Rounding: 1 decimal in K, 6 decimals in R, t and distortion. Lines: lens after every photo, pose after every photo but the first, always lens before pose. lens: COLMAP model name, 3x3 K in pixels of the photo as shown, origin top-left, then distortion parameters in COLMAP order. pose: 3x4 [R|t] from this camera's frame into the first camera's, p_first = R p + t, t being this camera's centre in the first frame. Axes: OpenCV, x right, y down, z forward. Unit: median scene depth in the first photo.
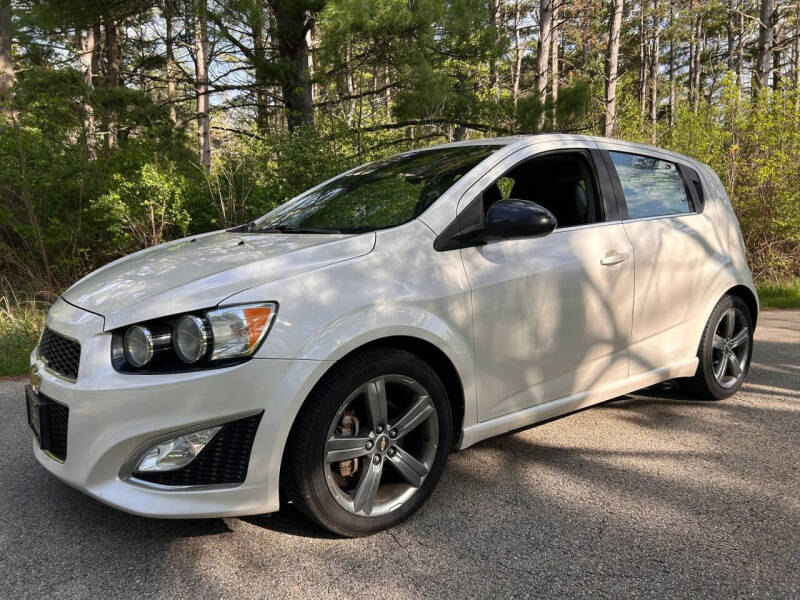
lens RADIAL K [[634.6, 0, 400.0], [0, 634.6, 300.0], [0, 0, 1]] dist [0.036981, -0.046929]
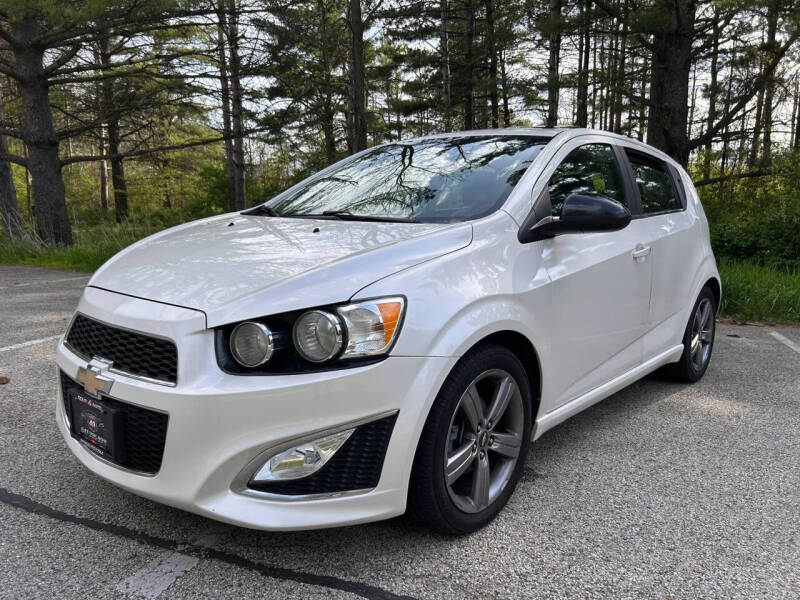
lens RADIAL K [[634.6, 0, 400.0], [0, 634.6, 300.0], [0, 0, 1]] dist [0.036981, -0.046929]
pose [[0.977304, 0.000831, 0.211839, -0.382466], [-0.006613, 0.999625, 0.026588, -0.015285], [-0.211738, -0.027385, 0.976943, 0.074246]]
